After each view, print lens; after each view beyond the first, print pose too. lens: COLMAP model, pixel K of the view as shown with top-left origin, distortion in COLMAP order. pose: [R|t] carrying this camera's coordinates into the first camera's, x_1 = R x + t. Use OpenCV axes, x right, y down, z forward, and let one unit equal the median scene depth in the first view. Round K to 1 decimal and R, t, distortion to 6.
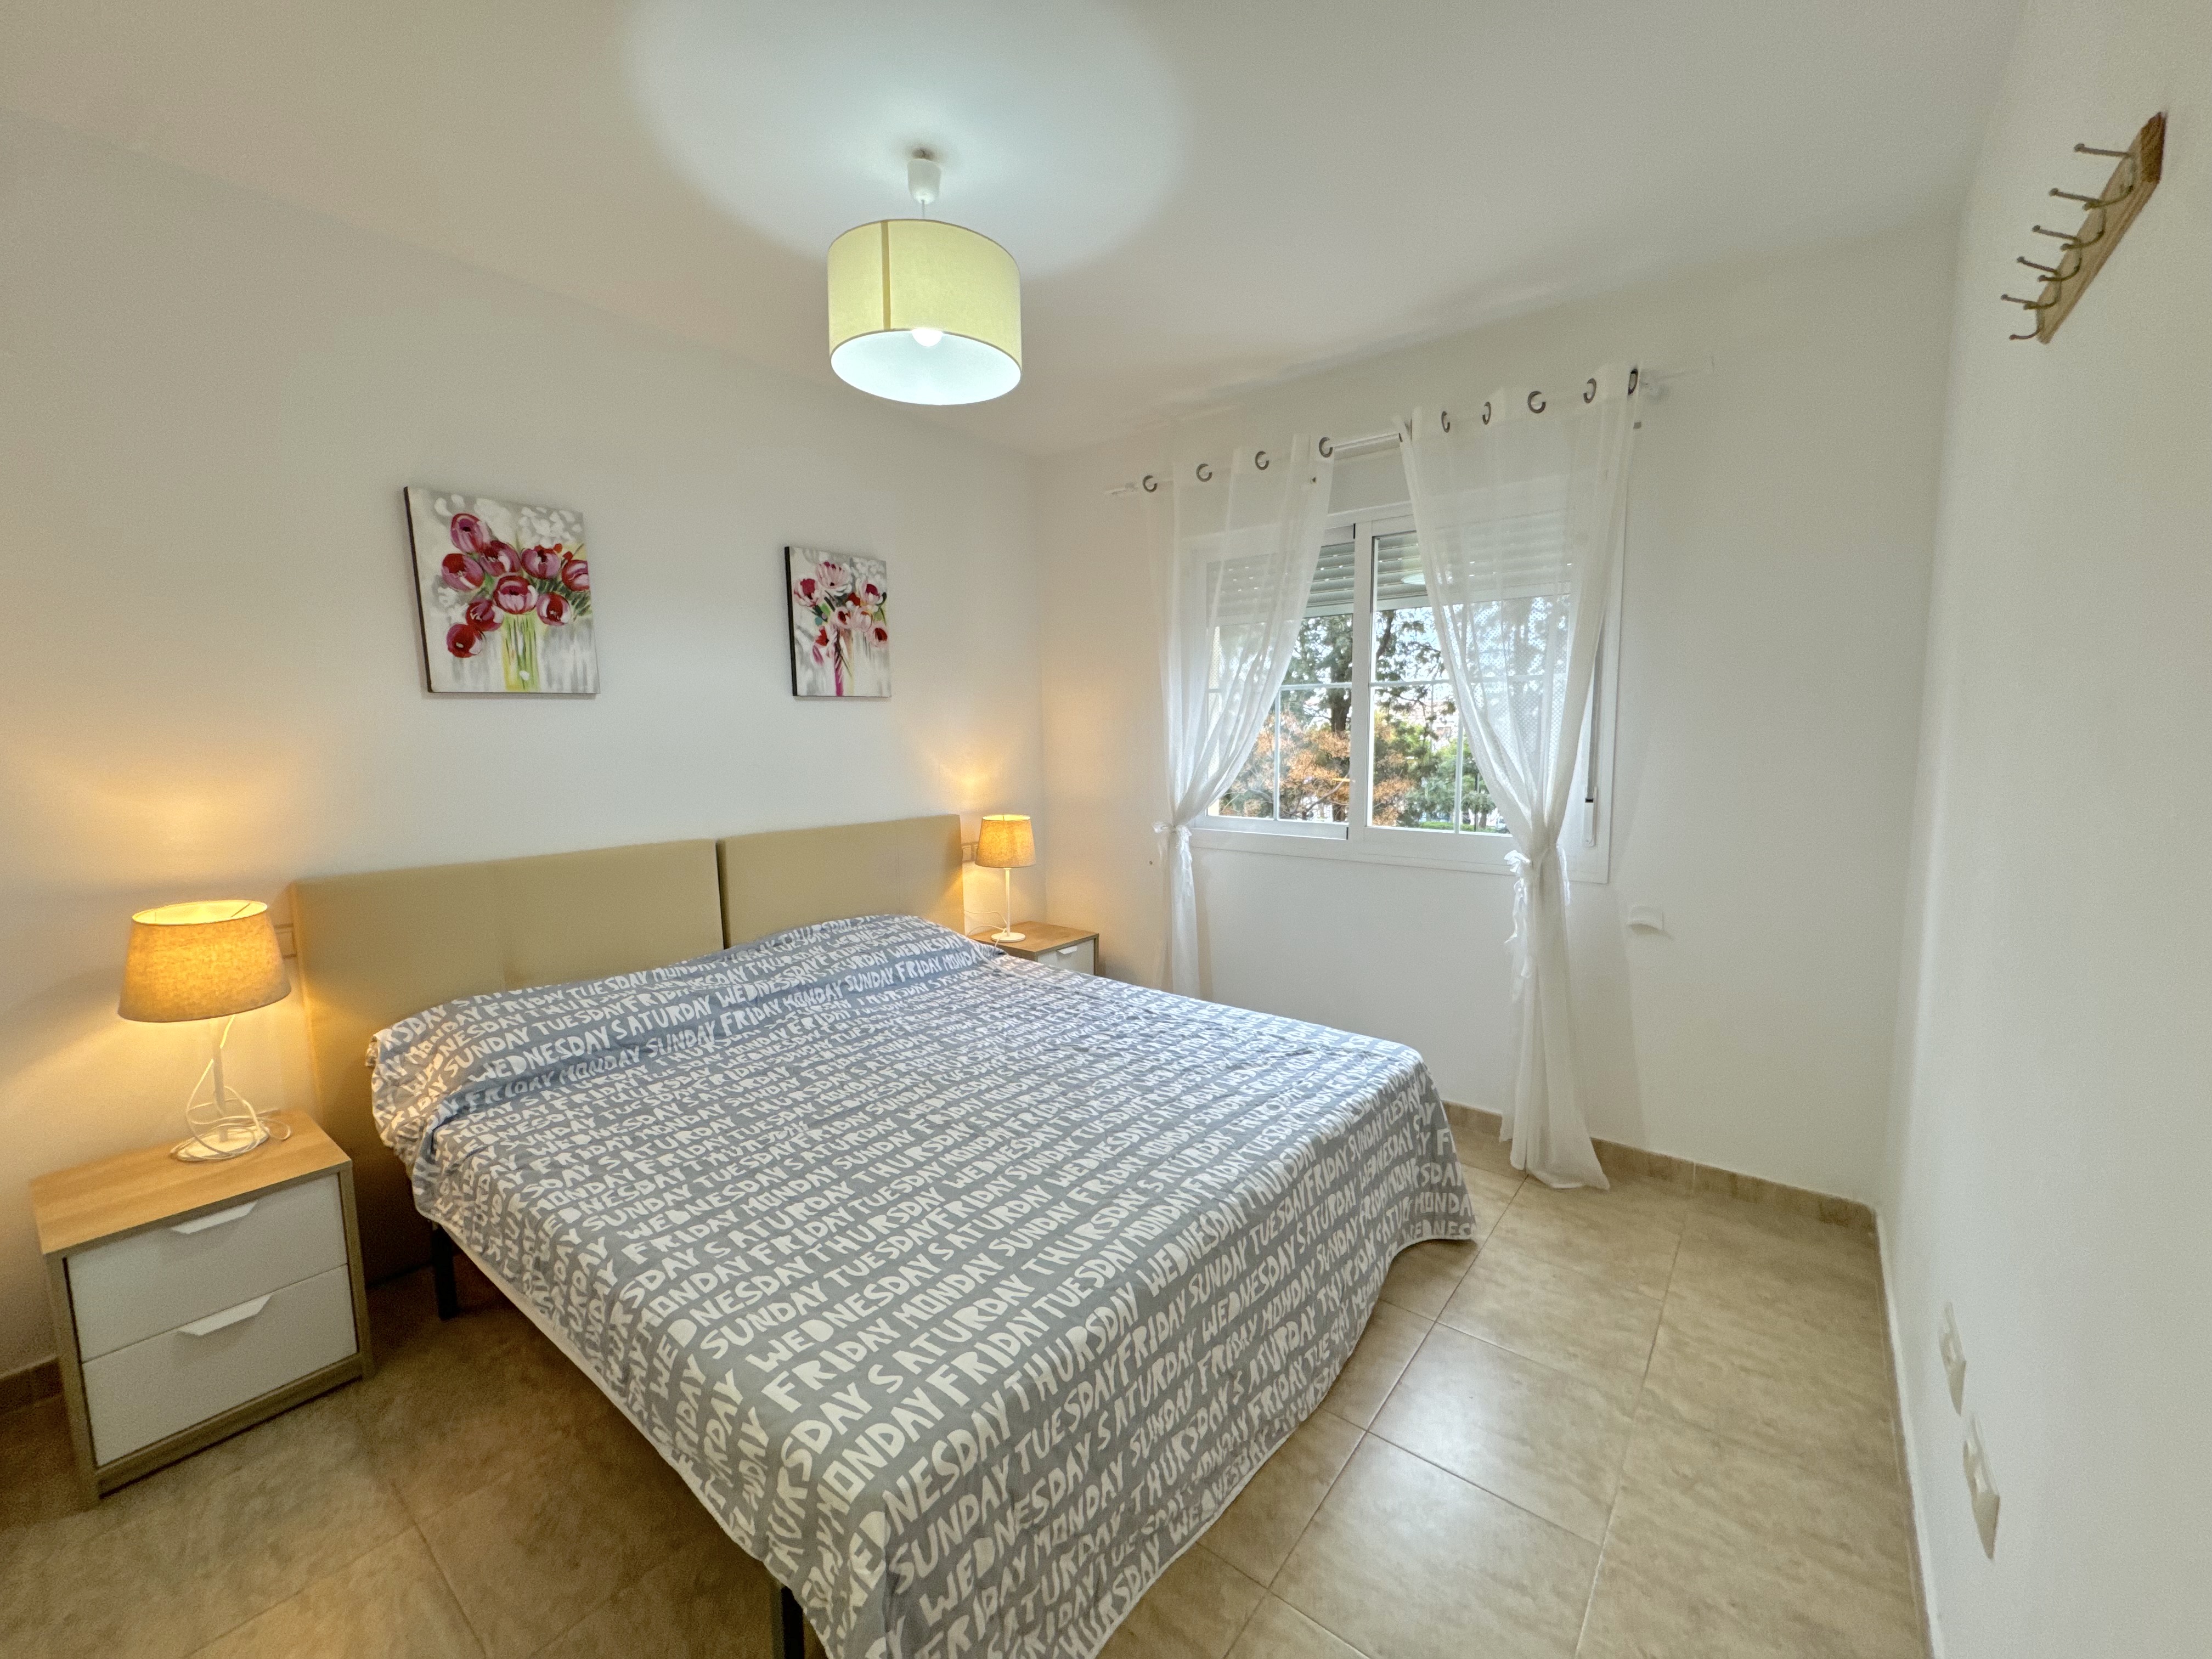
lens RADIAL K [[881.5, 0, 1101.2], [0, 881.5, 829.0], [0, 0, 1]] dist [-0.001851, 0.000386]
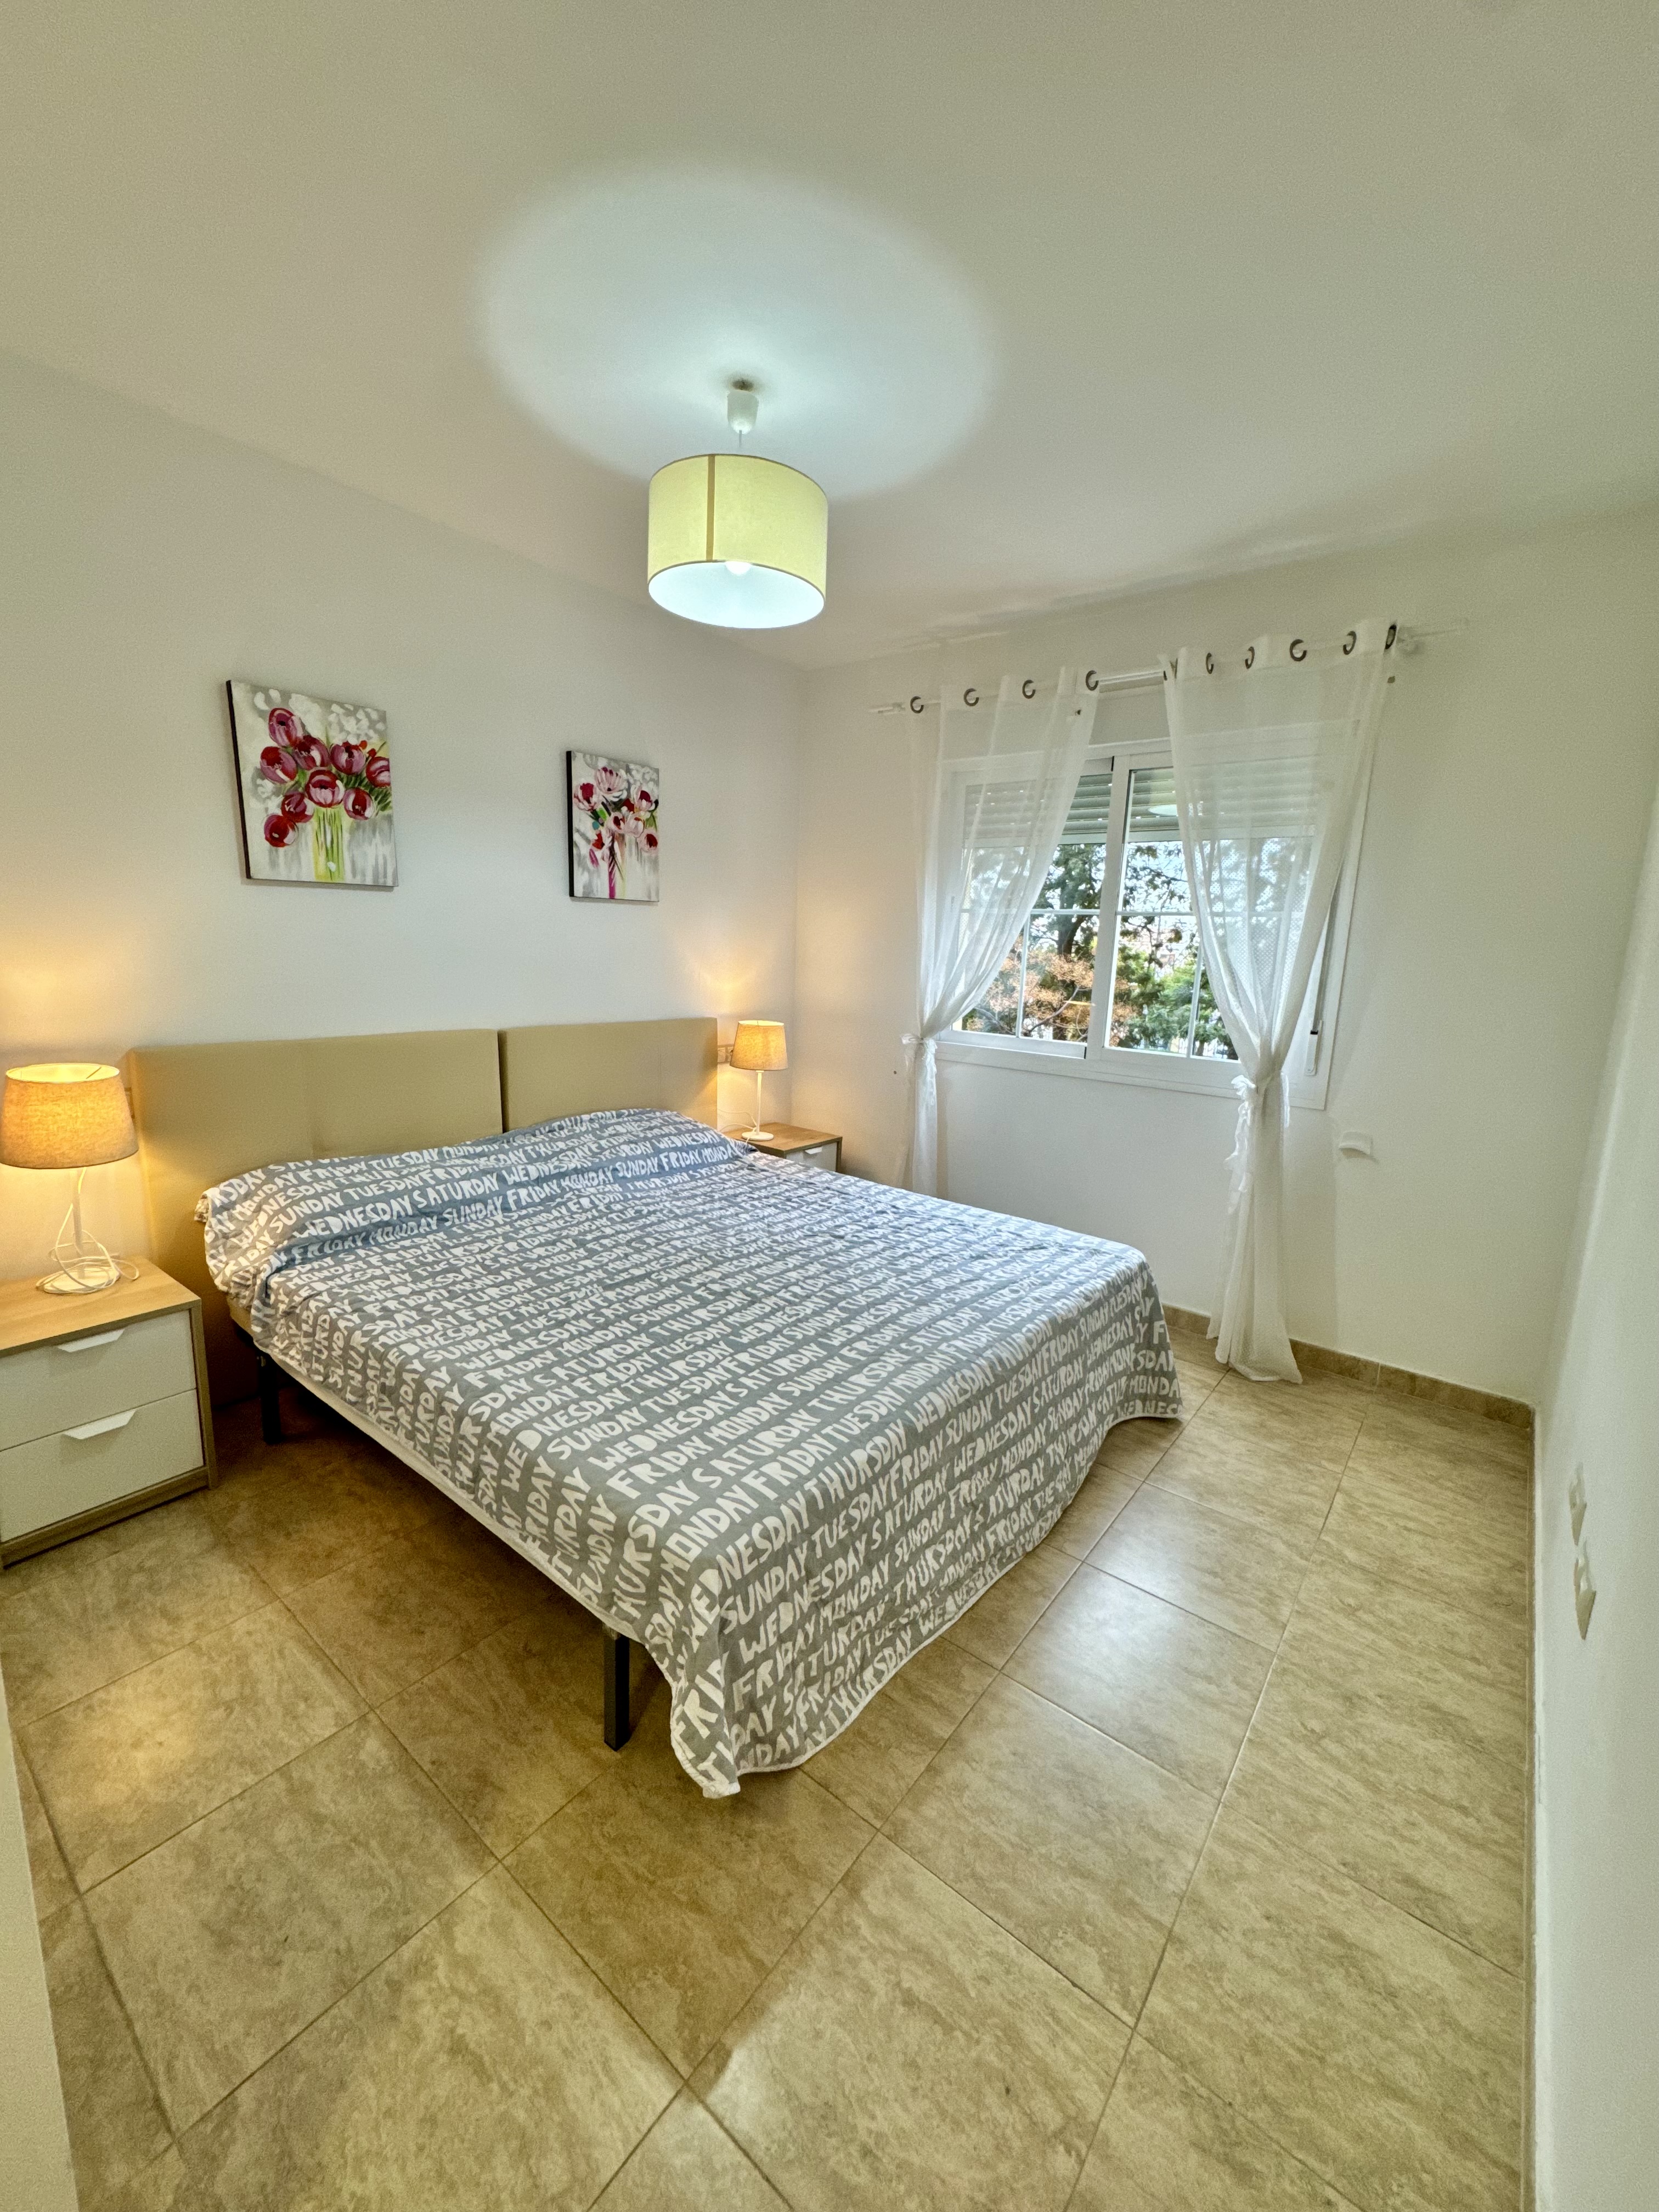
lens RADIAL K [[881.5, 0, 826.6], [0, 881.5, 1105.0], [0, 0, 1]] dist [-0.001851, 0.000386]
pose [[0.998837, 0.046453, 0.012918, -0.072593], [-0.047264, 0.996296, 0.071841, 0.009670], [-0.009533, -0.072368, 0.997332, -0.106995]]
